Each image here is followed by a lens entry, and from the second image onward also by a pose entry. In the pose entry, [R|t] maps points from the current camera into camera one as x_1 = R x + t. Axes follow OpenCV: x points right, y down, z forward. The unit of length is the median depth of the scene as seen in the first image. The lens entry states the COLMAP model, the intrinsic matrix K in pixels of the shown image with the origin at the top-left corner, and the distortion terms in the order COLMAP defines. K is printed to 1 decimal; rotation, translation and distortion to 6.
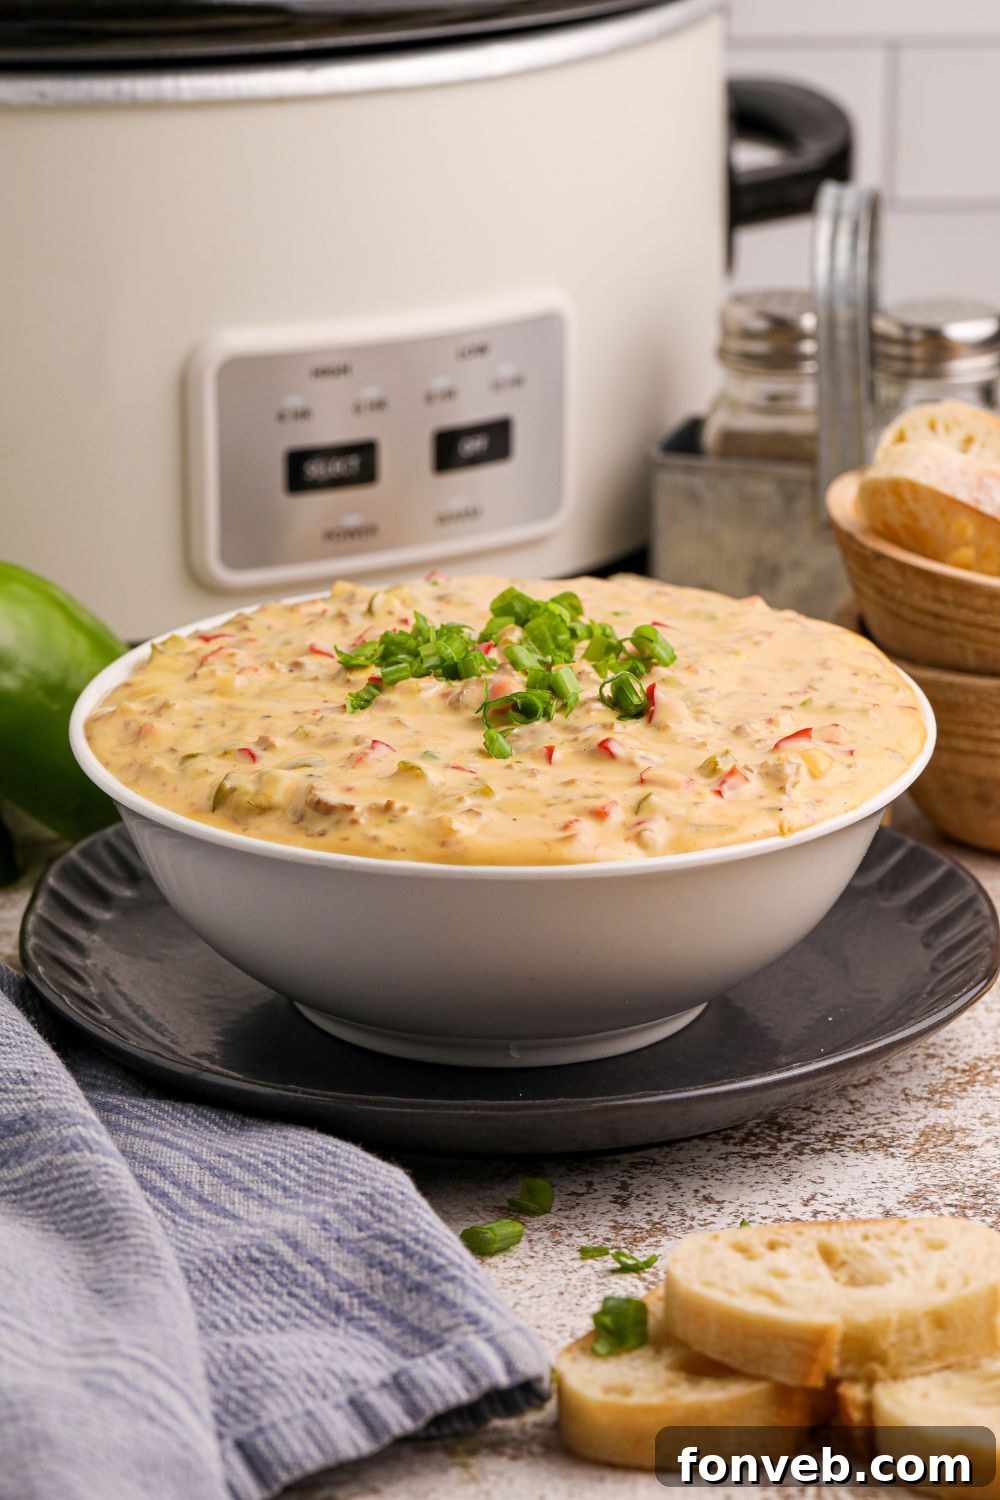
lens RADIAL K [[4719.4, 0, 500.0], [0, 4719.4, 750.0], [0, 0, 1]] dist [-0.251752, -0.462529]
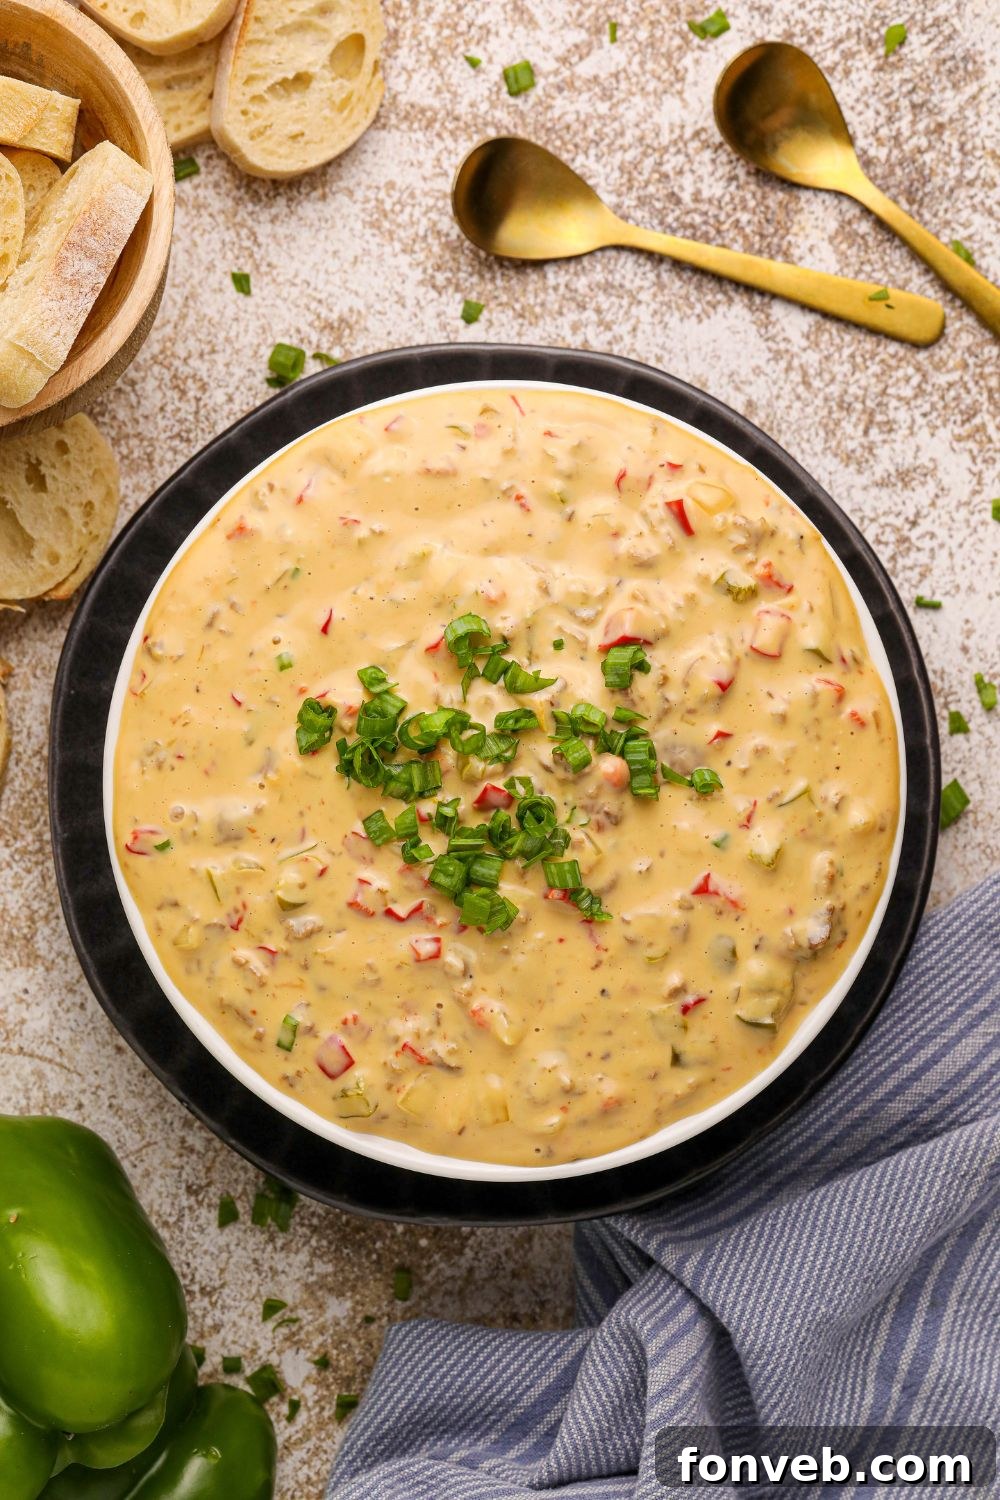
lens RADIAL K [[4719.4, 0, 500.0], [0, 4719.4, 750.0], [0, 0, 1]] dist [-0.251752, -0.462529]
pose [[-0.001050, -0.997990, 0.063361, -0.064178], [0.316809, 0.059765, 0.946604, -1.081078], [-0.948489, 0.021067, 0.316110, 0.696113]]
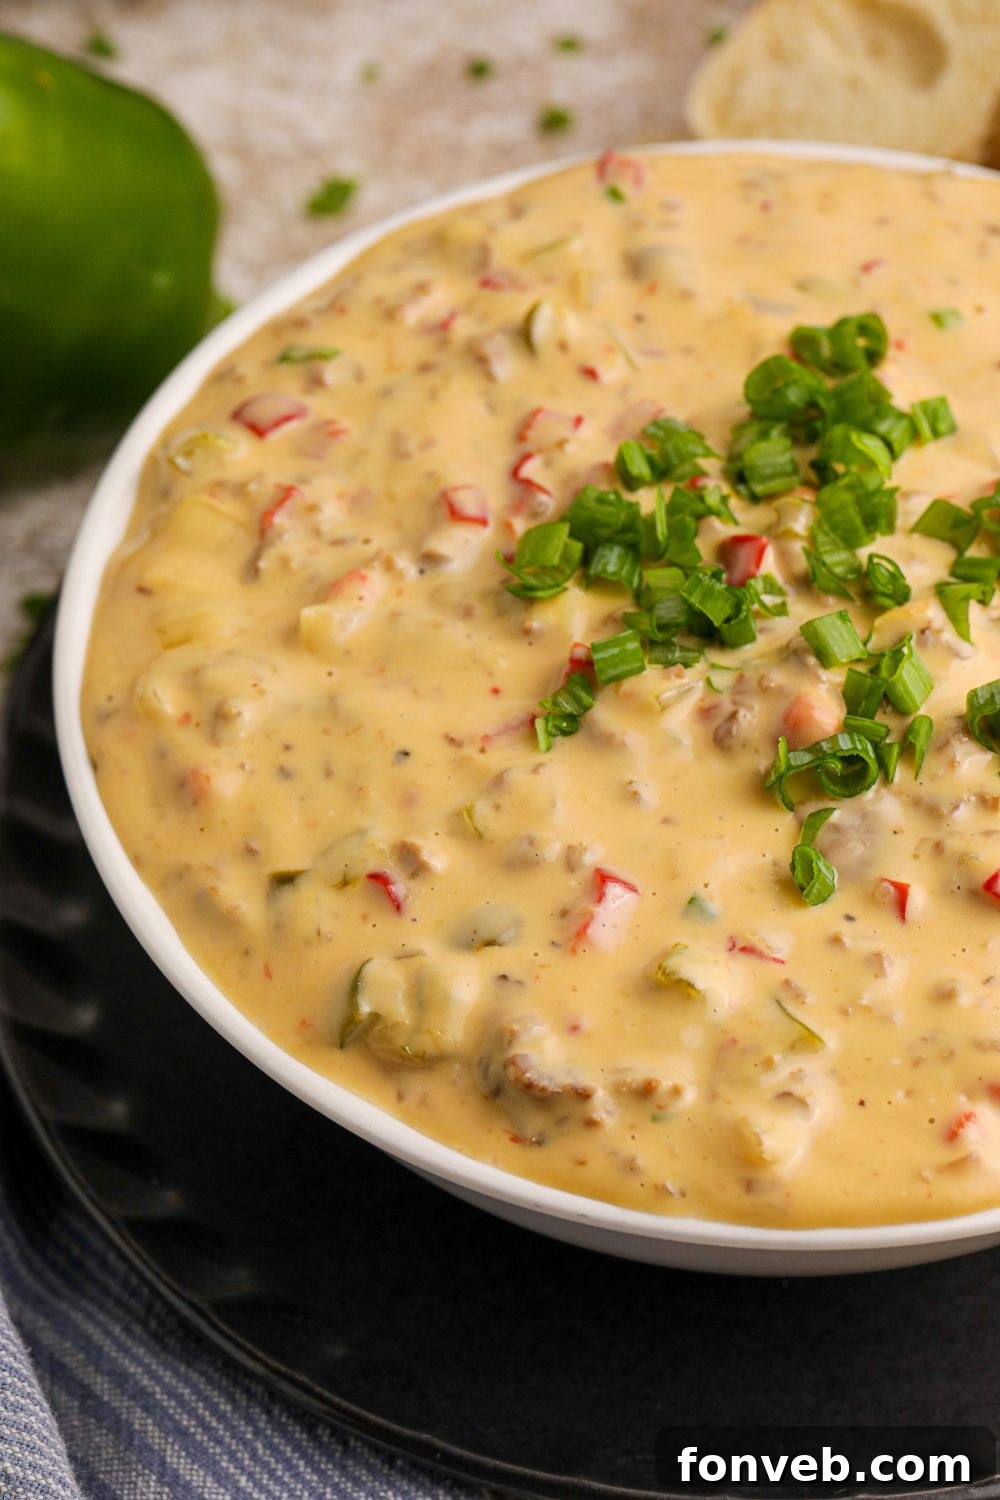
lens RADIAL K [[5207.3, 0, 500.0], [0, 5207.3, 750.0], [0, 0, 1]] dist [-0.196473, 3.088255]
pose [[0.998325, -0.040897, 0.040928, -0.065608], [0.014759, 0.863975, 0.503319, -0.344298], [-0.055945, -0.501872, 0.863131, 0.450885]]
